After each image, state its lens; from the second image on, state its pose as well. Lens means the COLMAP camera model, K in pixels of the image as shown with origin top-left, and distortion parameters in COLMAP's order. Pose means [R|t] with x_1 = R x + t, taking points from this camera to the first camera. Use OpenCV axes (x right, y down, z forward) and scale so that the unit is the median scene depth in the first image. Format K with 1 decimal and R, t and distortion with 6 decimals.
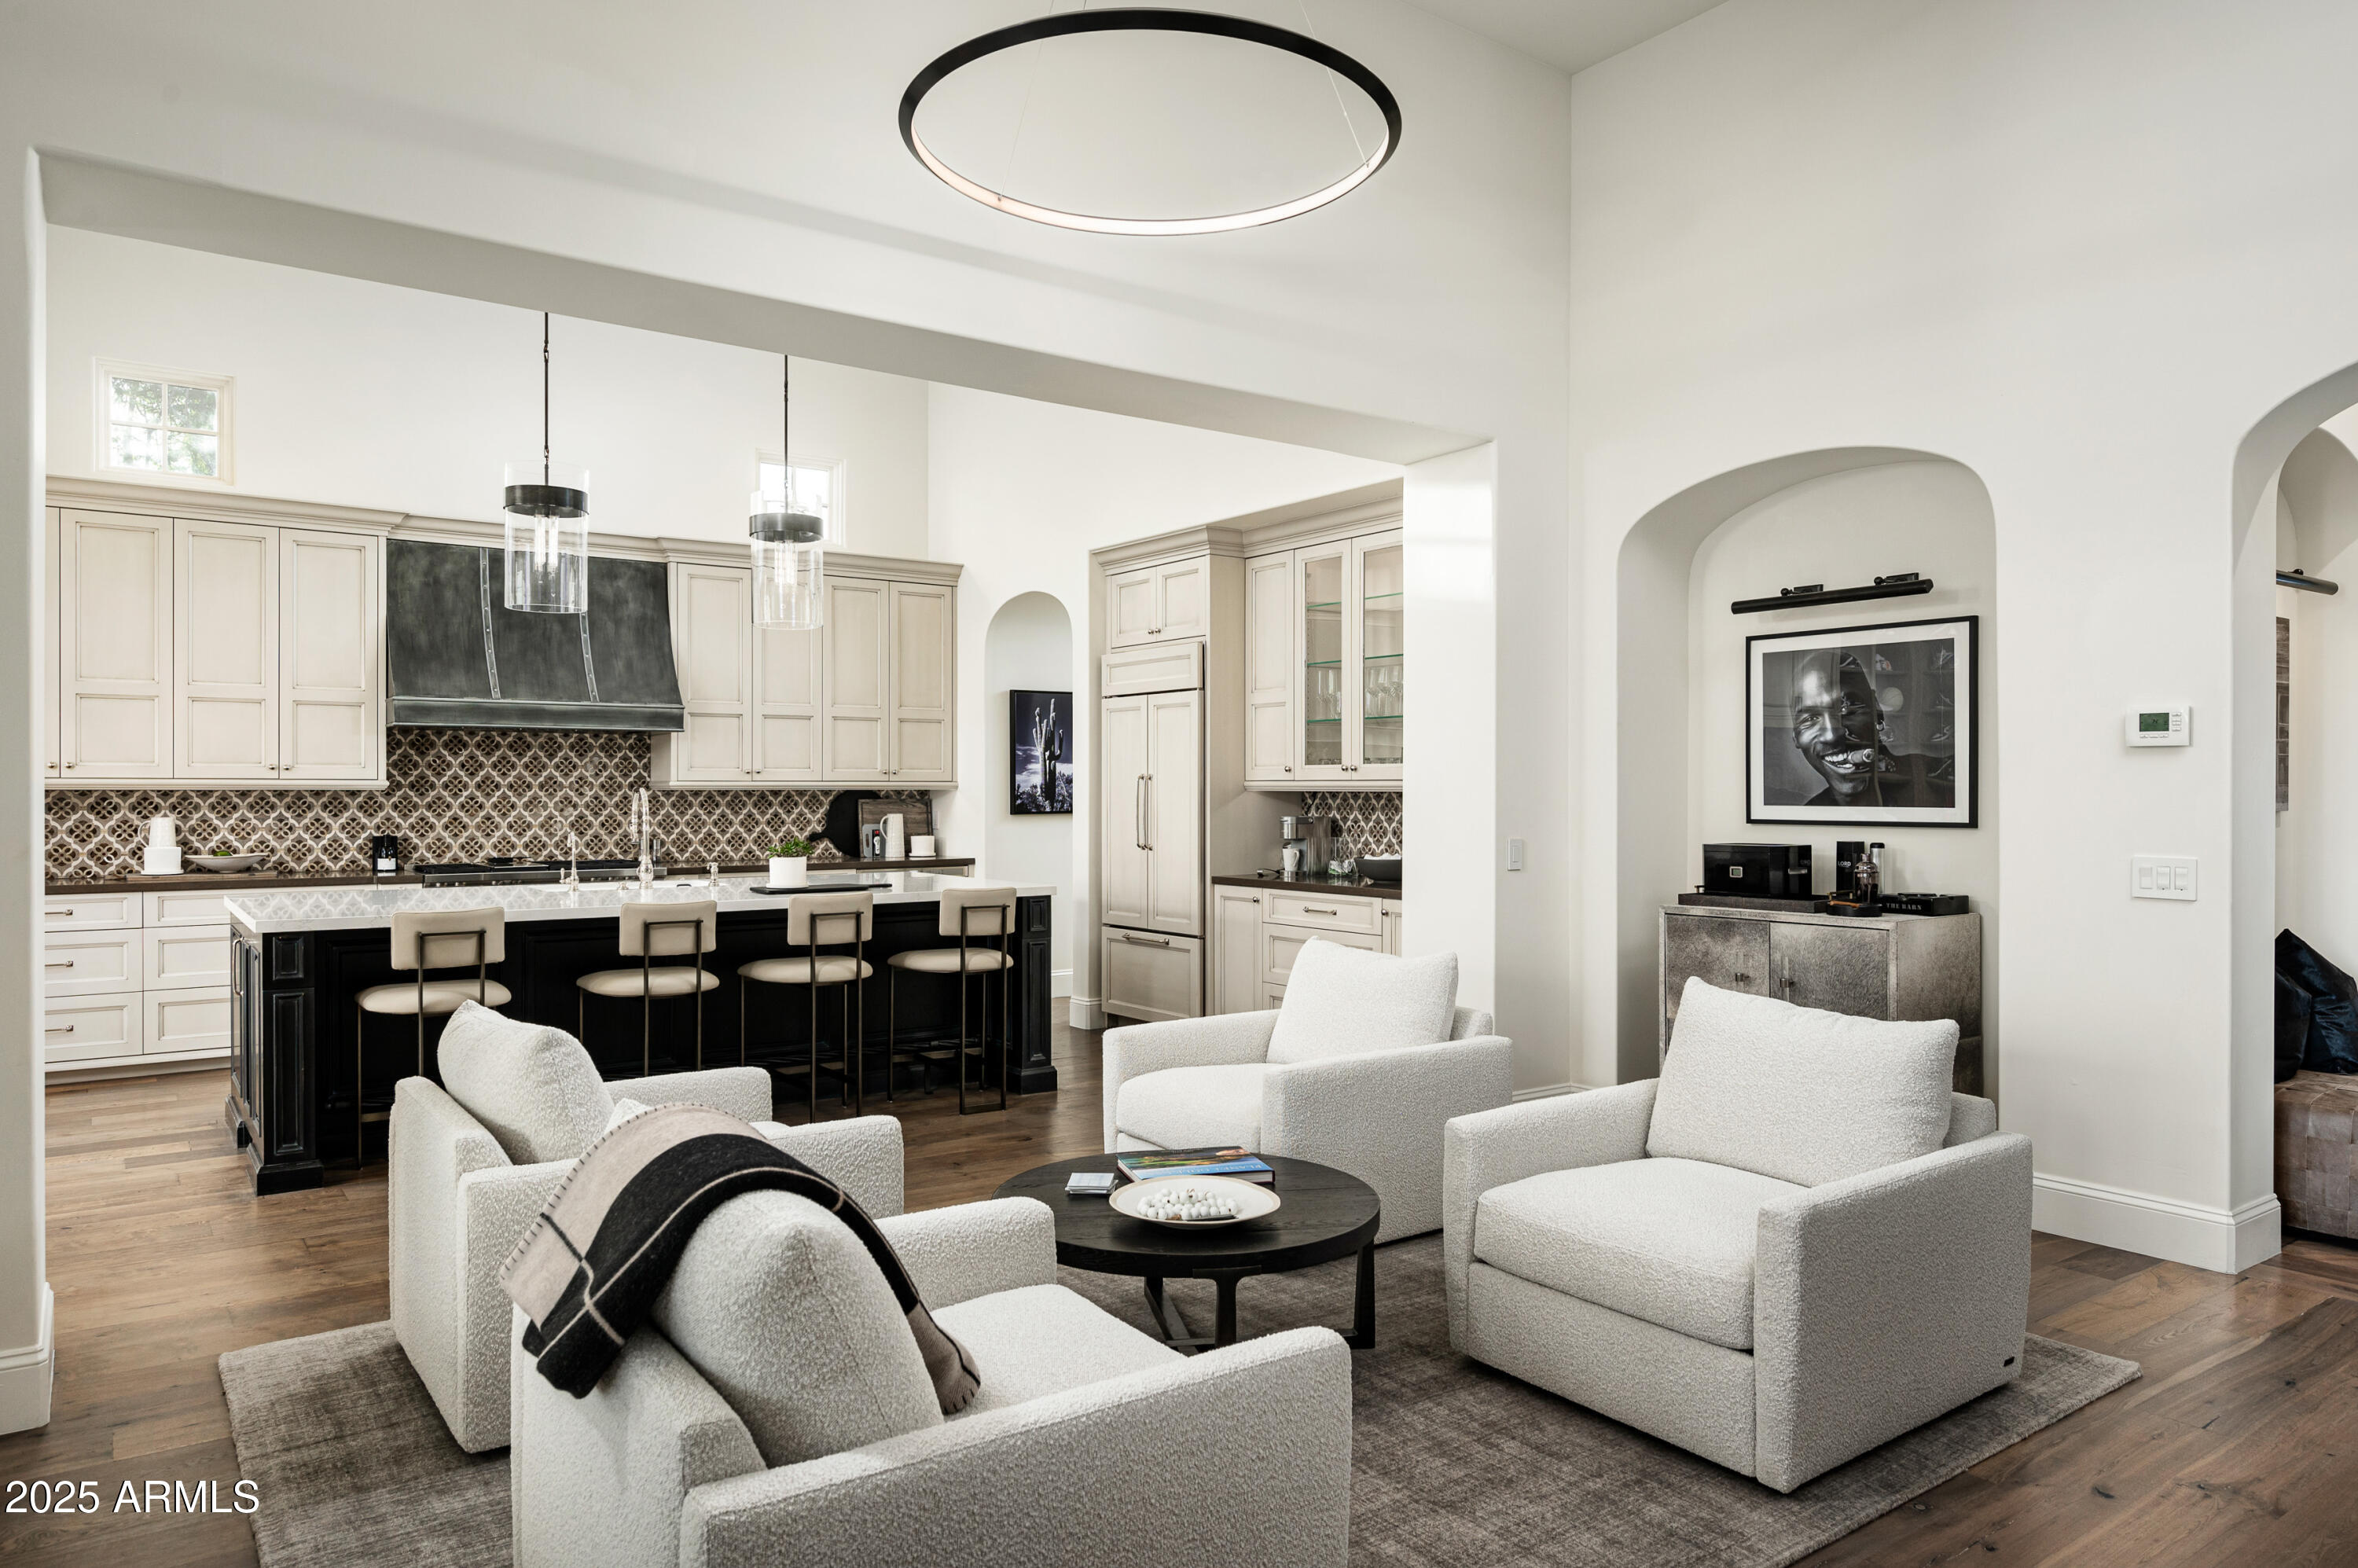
lens RADIAL K [[1507.5, 0, 1184.3], [0, 1507.5, 790.5], [0, 0, 1]] dist [-0.000638, -0.001636]
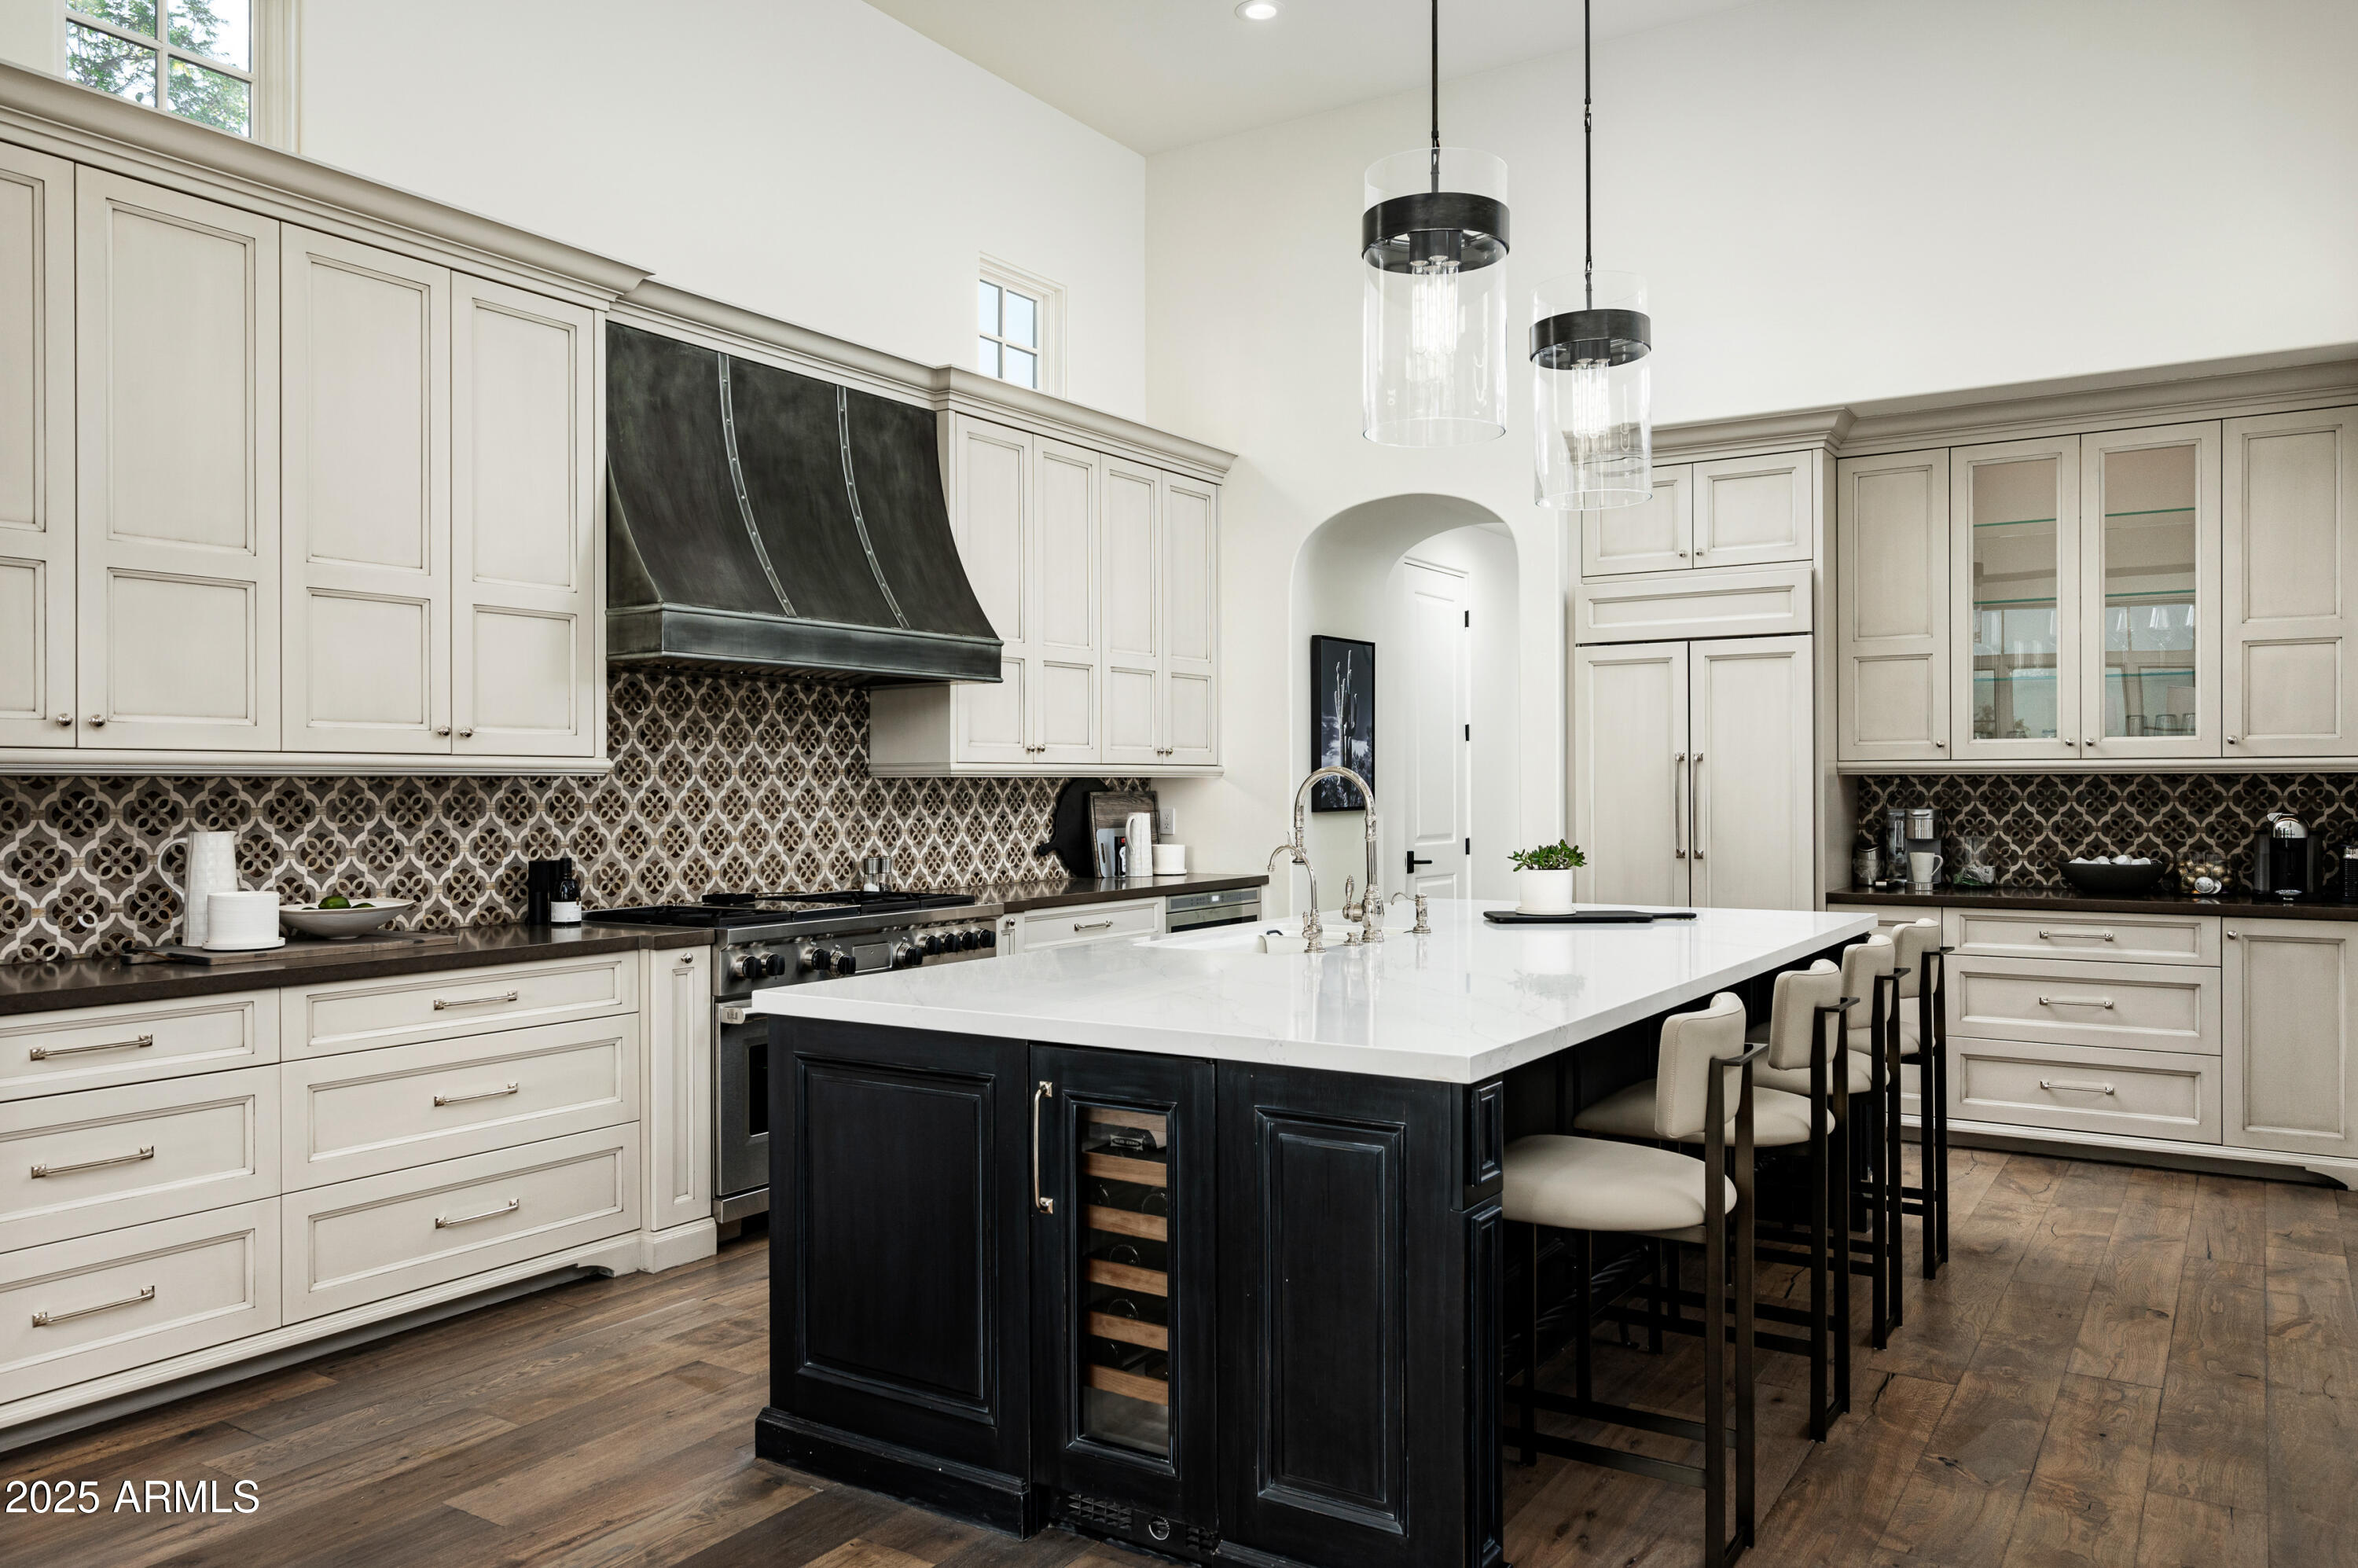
lens RADIAL K [[1660.5, 0, 1188.0], [0, 1660.5, 780.2], [0, 0, 1]] dist [-0.001072, 0.000161]
pose [[0.932490, -0.003006, 0.361184, -0.544598], [0.004739, 0.999981, -0.003912, 0.004454], [-0.361165, 0.005359, 0.932486, 0.359319]]
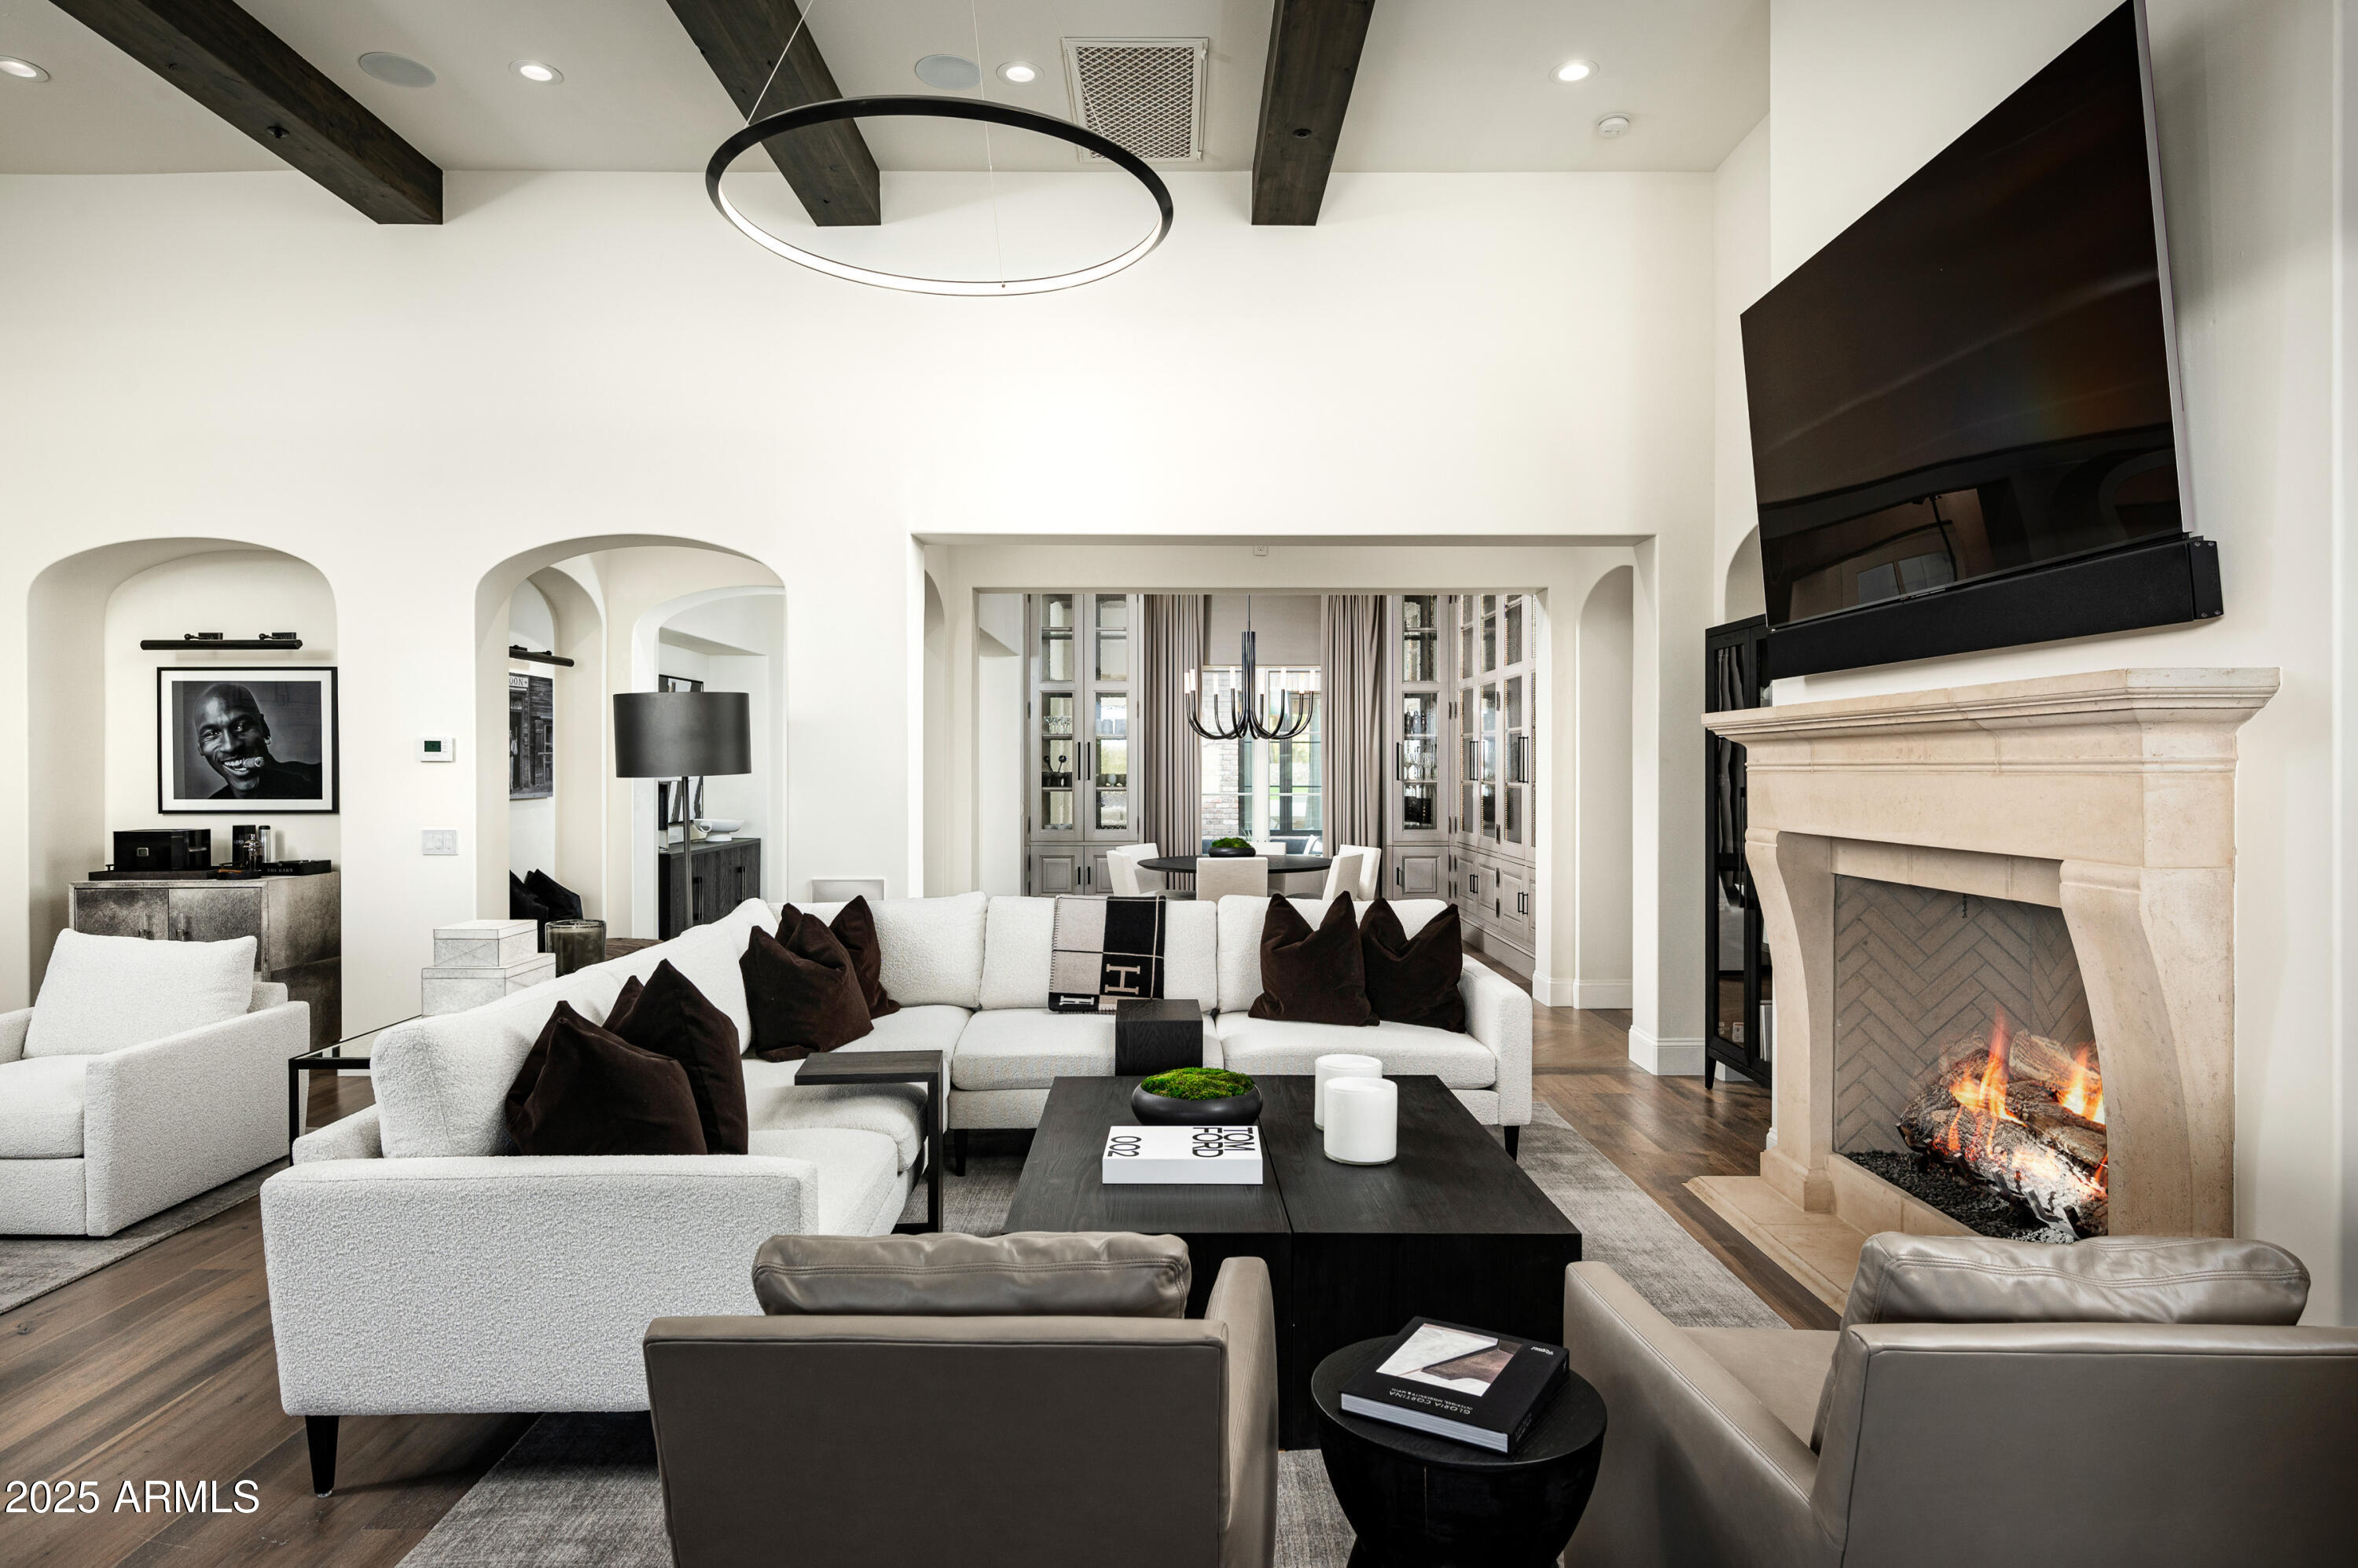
lens RADIAL K [[1342.3, 0, 1174.1], [0, 1342.3, 774.3], [0, 0, 1]] dist [-0.000049, 0.000494]
pose [[0.585727, -0.004372, 0.810497, -0.032960], [0.002330, 0.999990, 0.003710, -0.010195], [-0.810505, -0.000285, 0.585732, -0.270291]]
